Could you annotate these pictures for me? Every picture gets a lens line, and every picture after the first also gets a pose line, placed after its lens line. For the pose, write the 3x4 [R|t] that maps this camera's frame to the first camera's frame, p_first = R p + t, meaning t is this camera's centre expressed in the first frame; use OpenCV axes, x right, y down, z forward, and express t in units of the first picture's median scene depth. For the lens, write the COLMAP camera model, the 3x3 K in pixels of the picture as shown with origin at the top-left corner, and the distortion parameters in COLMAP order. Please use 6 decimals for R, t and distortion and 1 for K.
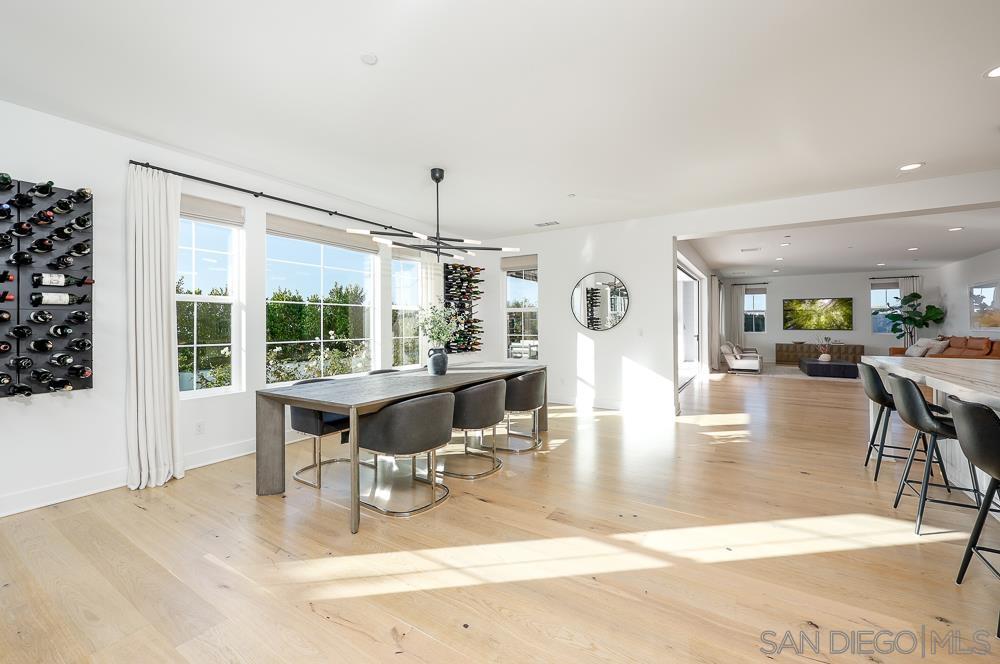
lens RADIAL K [[408.2, 0, 482.8], [0, 408.2, 317.8], [0, 0, 1]] dist [-0.007212, -0.000106]
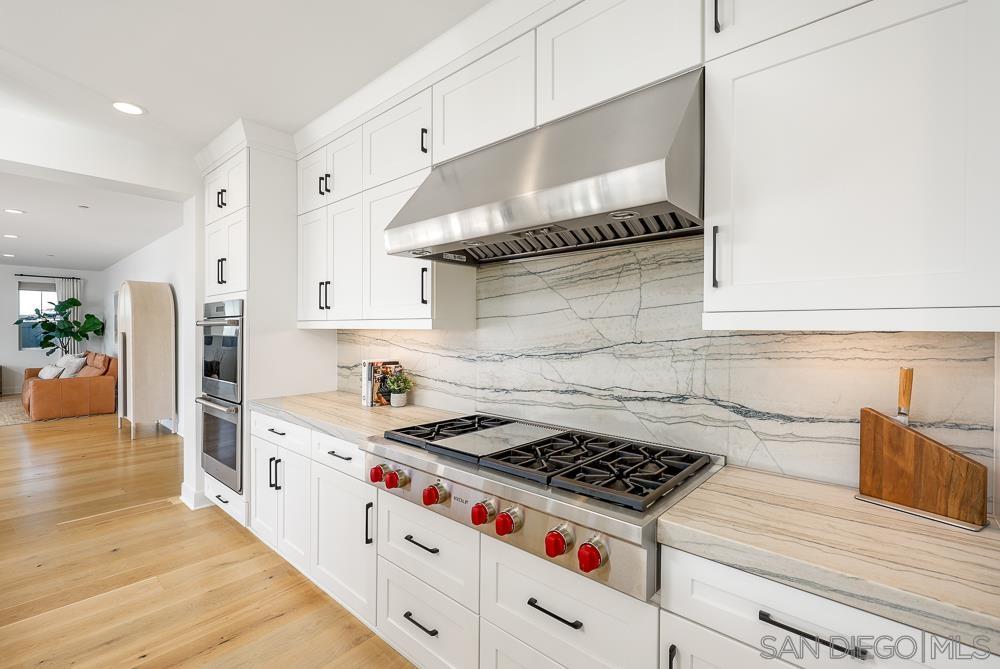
lens RADIAL K [[446.5, 0, 500.0], [0, 446.5, 334.5], [0, 0, 1]] dist [-0.001060, -0.000456]
pose [[0.139053, -0.012792, 0.990202, 0.284937], [-0.015229, 0.999771, 0.015054, -0.014151], [-0.990168, -0.017174, 0.138826, 0.020416]]
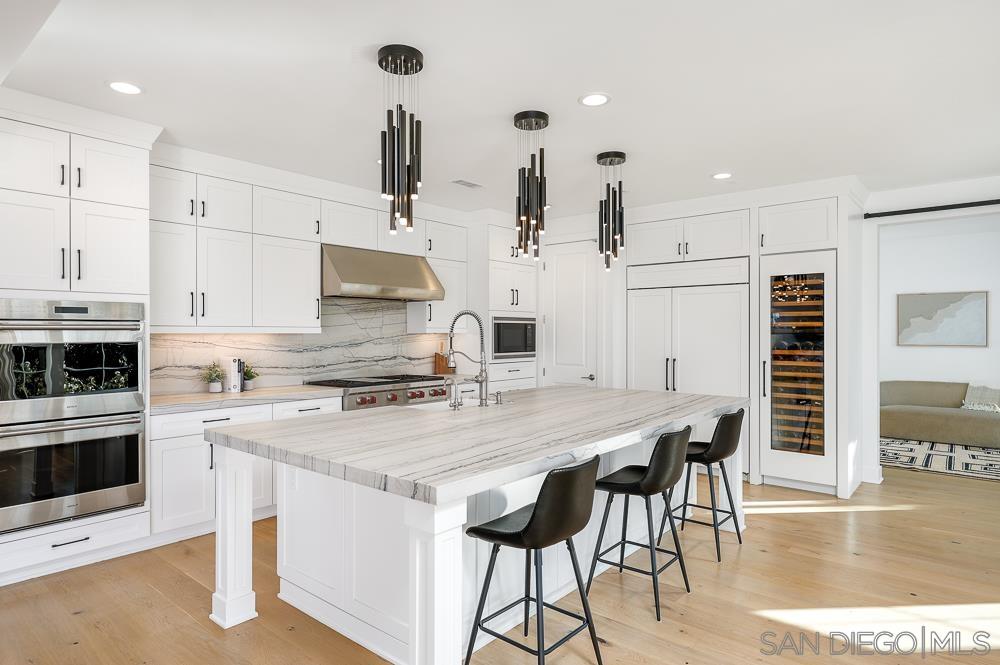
lens RADIAL K [[590.1, 0, 500.0], [0, 590.1, 332.5], [0, 0, 1]] dist [0.002402, -0.000068]
pose [[-0.994564, -0.005951, 0.103952, 0.285680], [-0.006800, 0.999946, -0.007808, -0.011174], [-0.103900, -0.008473, -0.994552, 0.511545]]
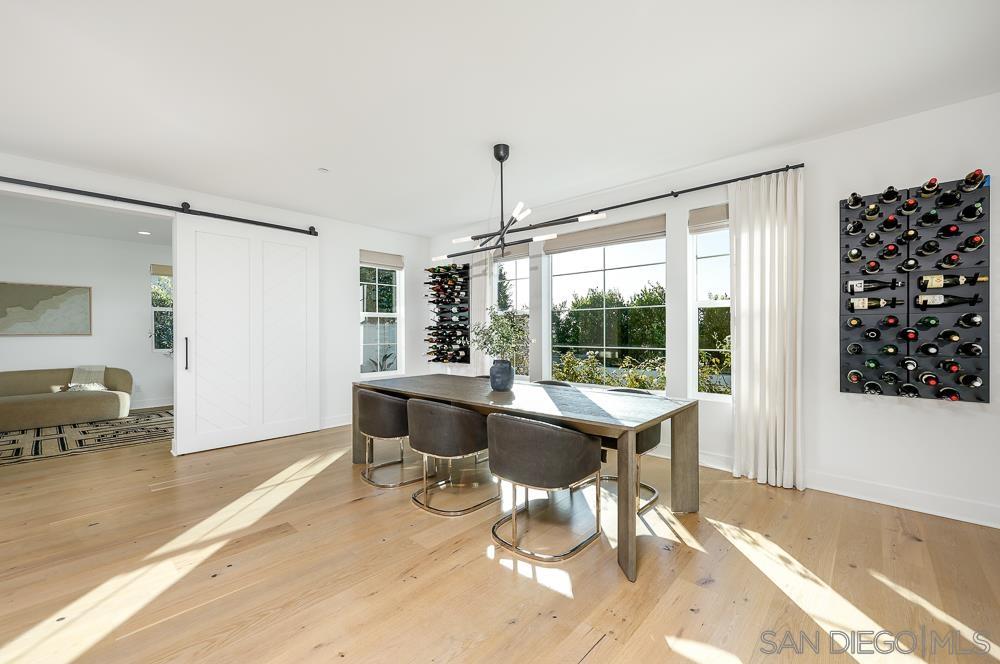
lens RADIAL K [[415.2, 0, 493.2], [0, 415.2, 330.7], [0, 0, 1]] dist [0.000794, 0.000229]
pose [[-0.181211, 0.005503, -0.983429, 0.229332], [0.018071, 0.999834, 0.002266, 0.003935], [0.983278, -0.017361, -0.181281, 0.354247]]
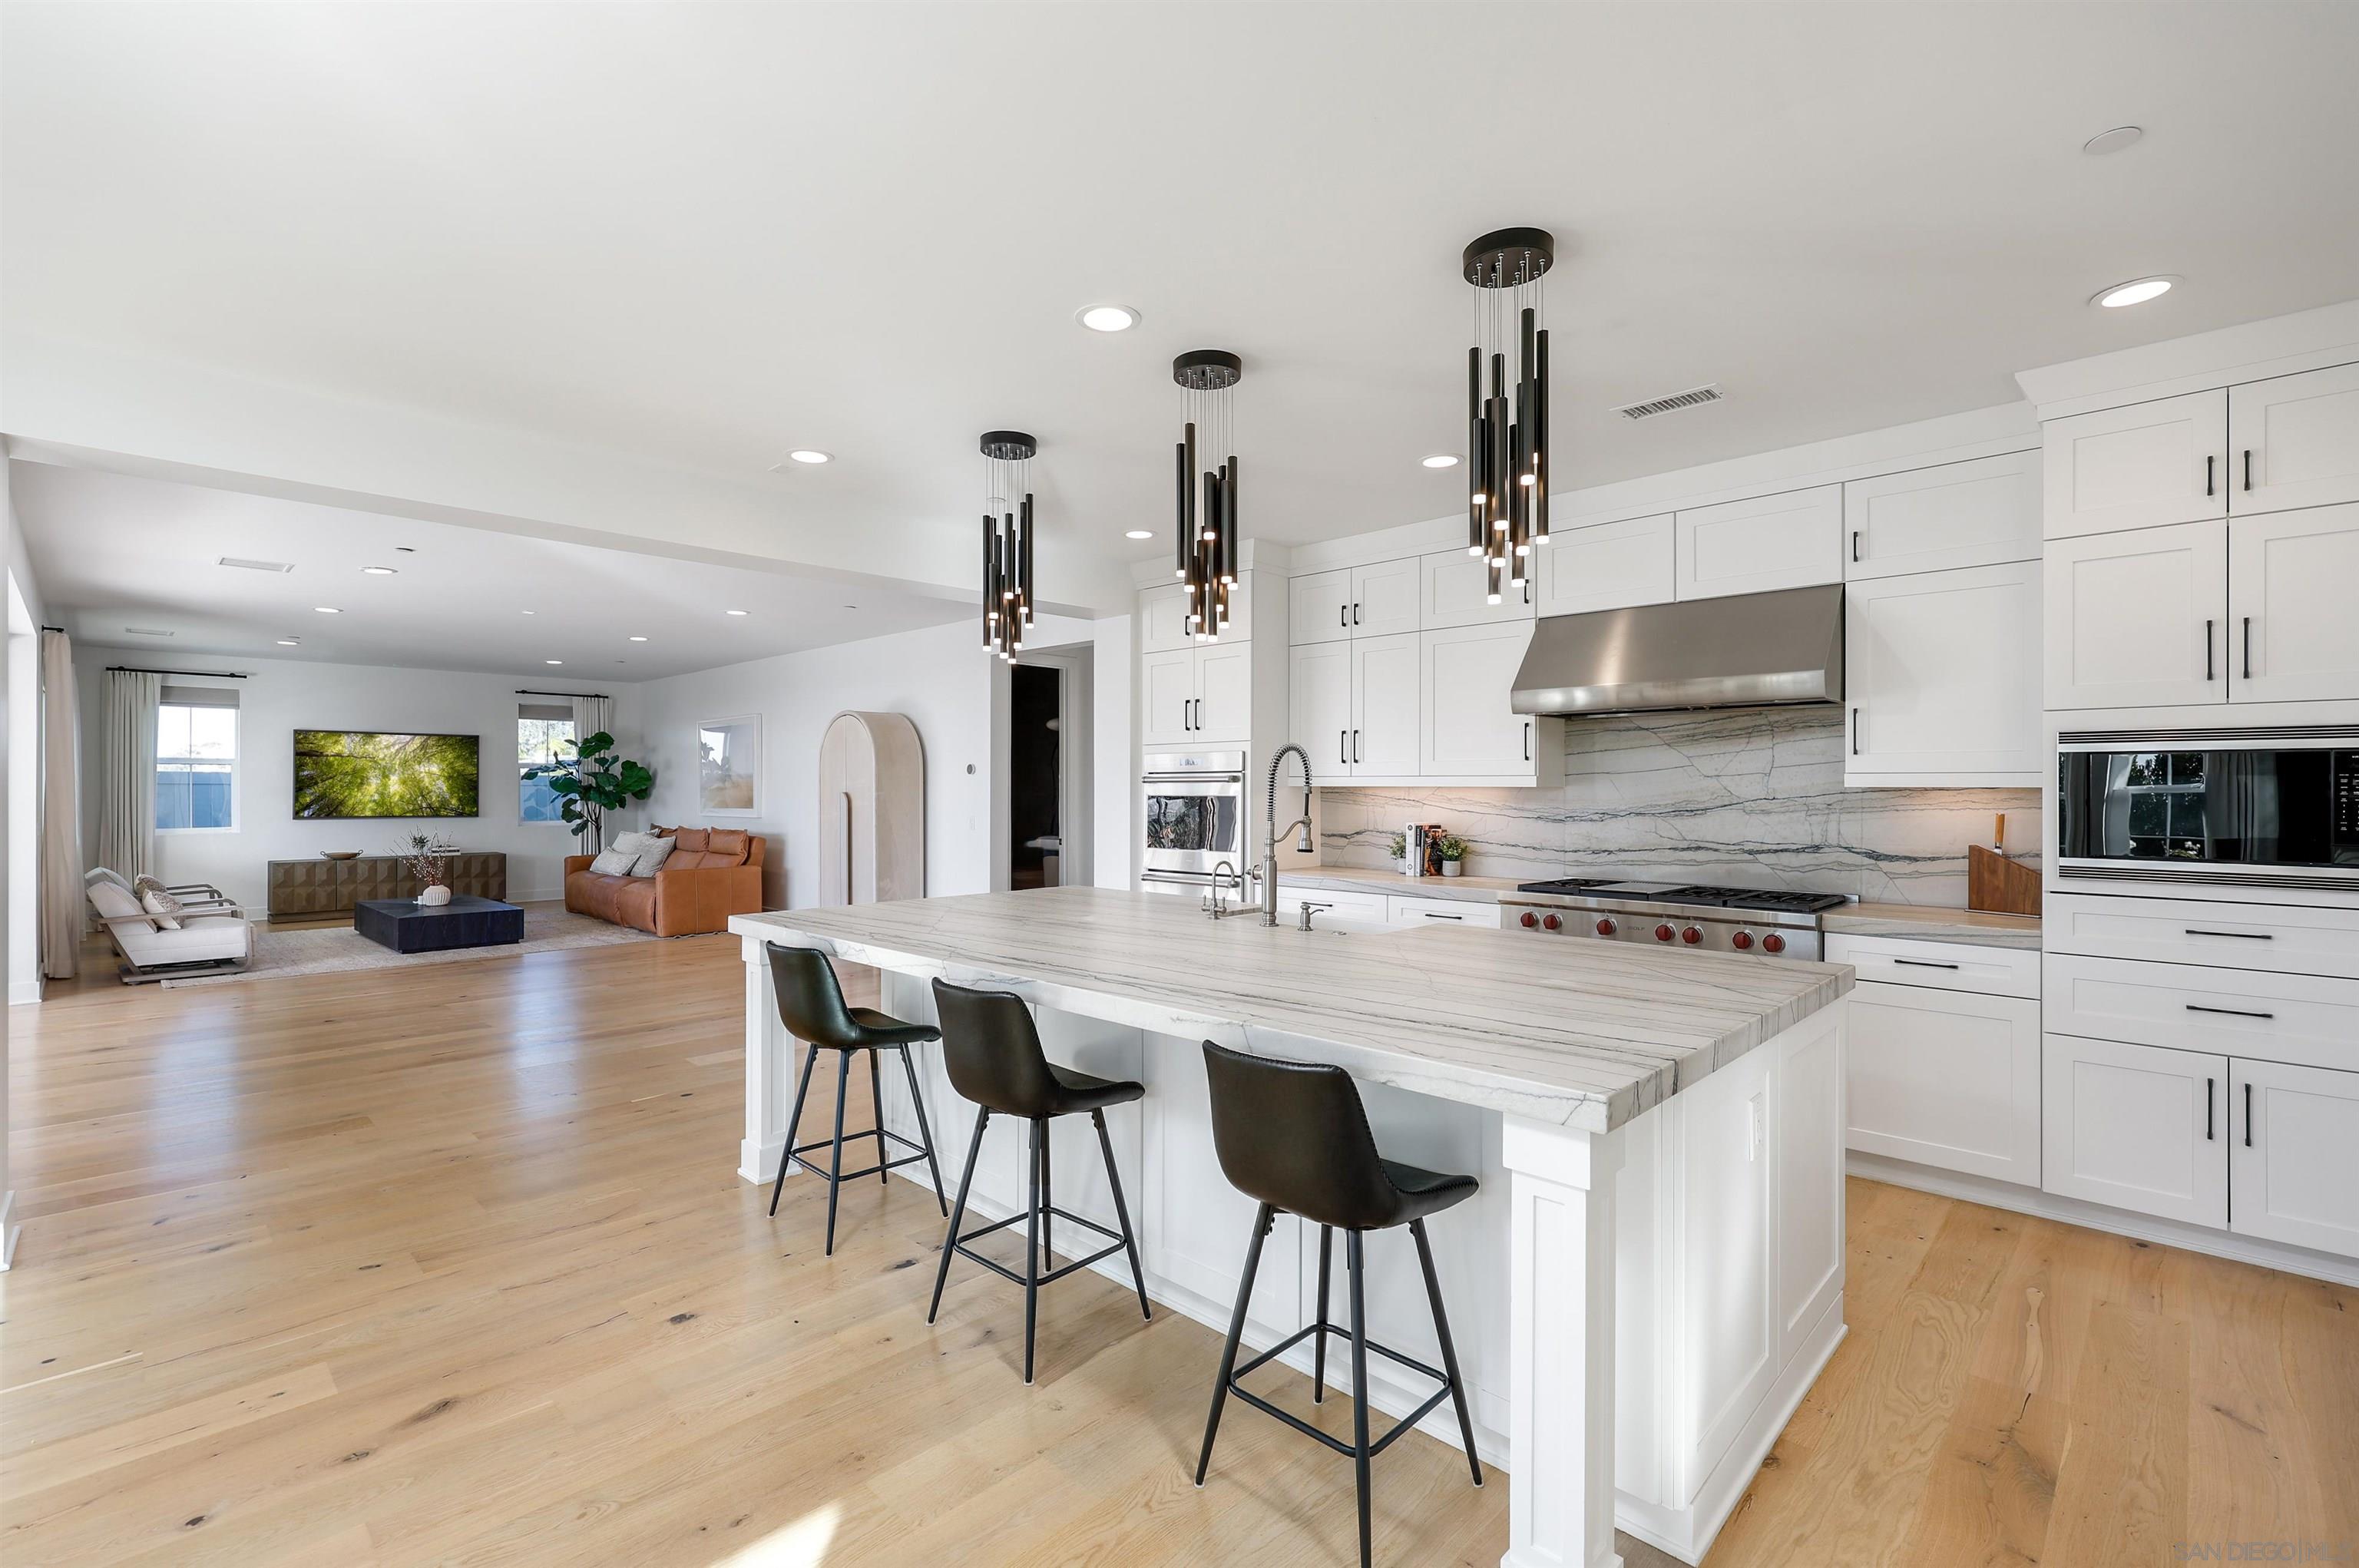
lens RADIAL K [[1053.2, 0, 1179.5], [0, 1053.2, 784.0], [0, 0, 1]] dist [-0.001060, -0.000456]
pose [[0.178661, 0.002627, 0.983907, 0.015890], [-0.014487, 0.999895, -0.000039, -0.012081], [-0.983804, -0.014247, 0.178680, 0.142629]]
